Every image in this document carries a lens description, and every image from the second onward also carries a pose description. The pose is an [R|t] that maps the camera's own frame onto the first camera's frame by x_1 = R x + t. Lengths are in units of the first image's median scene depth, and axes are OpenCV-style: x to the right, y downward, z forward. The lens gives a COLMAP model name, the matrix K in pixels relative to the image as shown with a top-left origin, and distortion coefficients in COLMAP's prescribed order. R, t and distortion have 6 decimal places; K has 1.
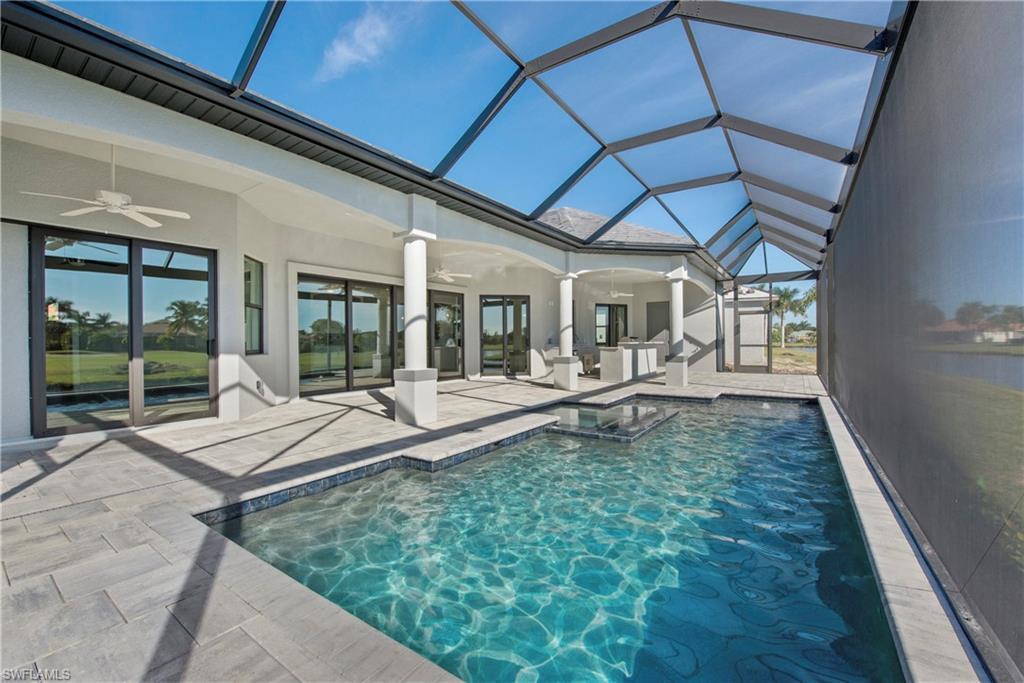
lens RADIAL K [[415.7, 0, 480.1], [0, 415.7, 341.8], [0, 0, 1]] dist [-0.001276, -0.000072]
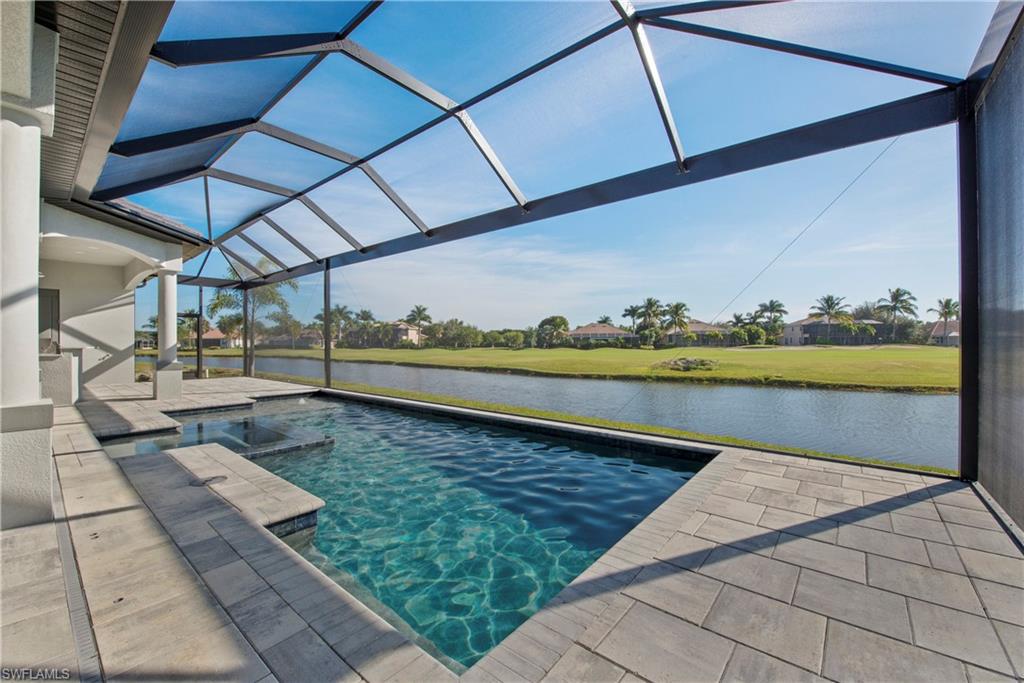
lens RADIAL K [[413.5, 0, 528.3], [0, 413.5, 340.6], [0, 0, 1]] dist [-0.000358, -0.000017]
pose [[0.027935, 0.010817, 0.999551, -0.429138], [0.006187, 0.999920, -0.010994, 0.004162], [-0.999591, 0.006491, 0.027866, 0.321330]]
